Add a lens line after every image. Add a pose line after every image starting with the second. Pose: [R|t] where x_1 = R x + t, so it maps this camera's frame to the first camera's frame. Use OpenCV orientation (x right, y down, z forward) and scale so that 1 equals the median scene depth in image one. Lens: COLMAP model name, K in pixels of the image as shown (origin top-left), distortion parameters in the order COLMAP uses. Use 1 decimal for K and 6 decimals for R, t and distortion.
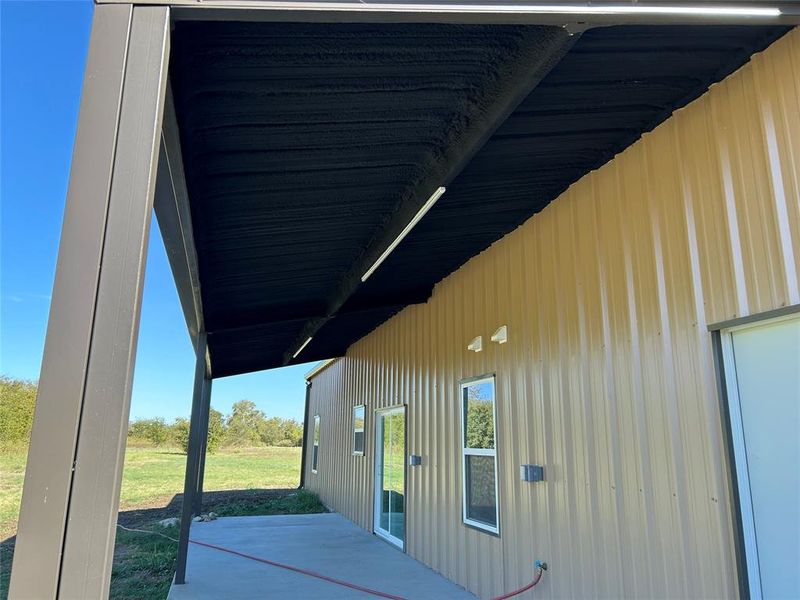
lens RADIAL K [[603.8, 0, 400.0], [0, 603.8, 300.0], [0, 0, 1]] dist [0.086610, -0.094141]
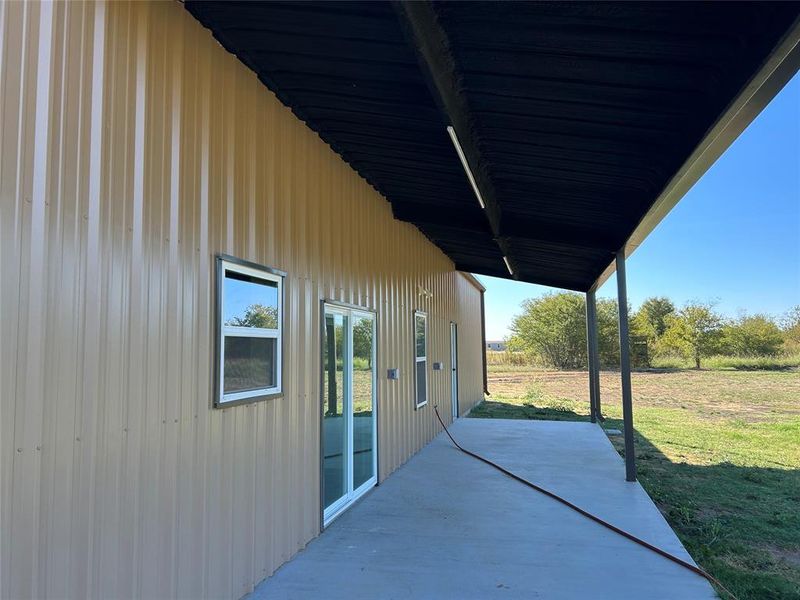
lens RADIAL K [[603.8, 0, 400.0], [0, 603.8, 300.0], [0, 0, 1]] dist [0.086610, -0.094141]
pose [[-0.870692, 0.055690, 0.488665, -0.445397], [-0.092623, 0.957224, -0.274123, 0.407131], [-0.483027, -0.283939, -0.828289, 1.792031]]
